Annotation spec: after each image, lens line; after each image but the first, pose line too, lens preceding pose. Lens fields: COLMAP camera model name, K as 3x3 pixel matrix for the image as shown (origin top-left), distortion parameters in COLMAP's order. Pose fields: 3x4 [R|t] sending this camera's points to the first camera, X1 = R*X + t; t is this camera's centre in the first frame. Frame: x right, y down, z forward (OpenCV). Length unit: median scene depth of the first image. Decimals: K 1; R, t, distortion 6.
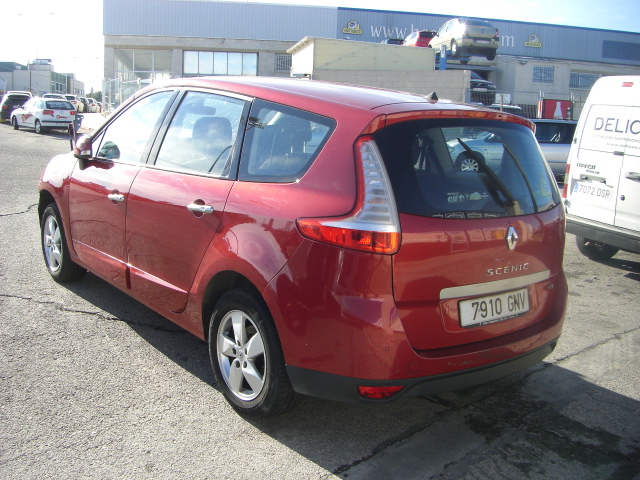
lens RADIAL K [[724.7, 0, 320.0], [0, 724.7, 240.0], [0, 0, 1]] dist [-0.164018, 0.054063]
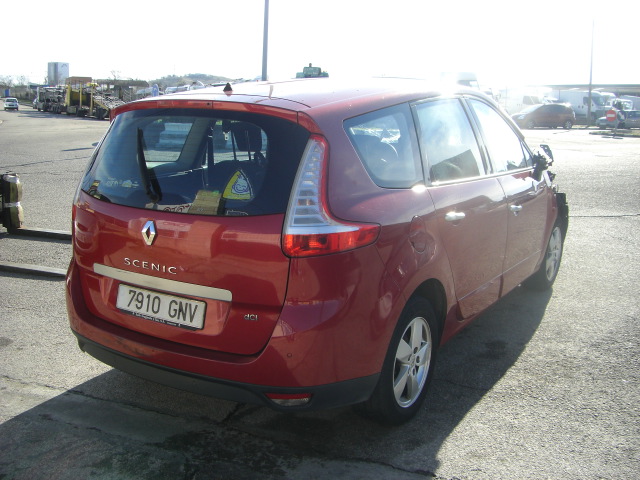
lens RADIAL K [[724.7, 0, 320.0], [0, 724.7, 240.0], [0, 0, 1]] dist [-0.164018, 0.054063]
pose [[0.327841, 0.137050, -0.934739, 1.173839], [-0.172771, 0.981433, 0.083300, -0.106258], [0.928801, 0.134186, 0.345433, 0.846860]]
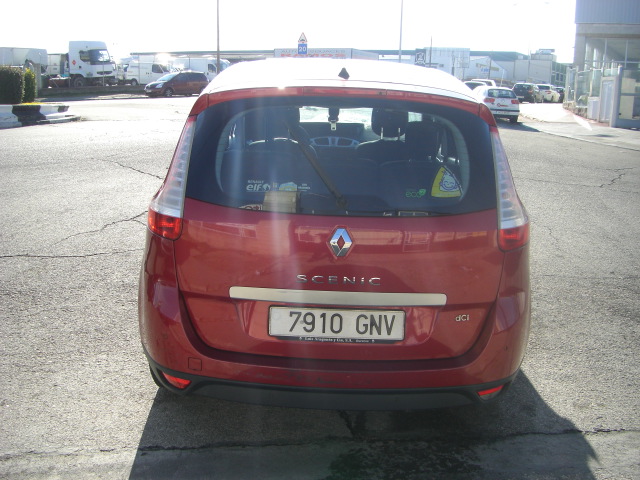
lens RADIAL K [[724.7, 0, 320.0], [0, 724.7, 240.0], [0, 0, 1]] dist [-0.164018, 0.054063]
pose [[0.771272, 0.116397, -0.625772, 0.733230], [-0.108372, 0.992796, 0.051096, -0.043240], [0.627212, 0.028407, 0.778330, 0.328592]]
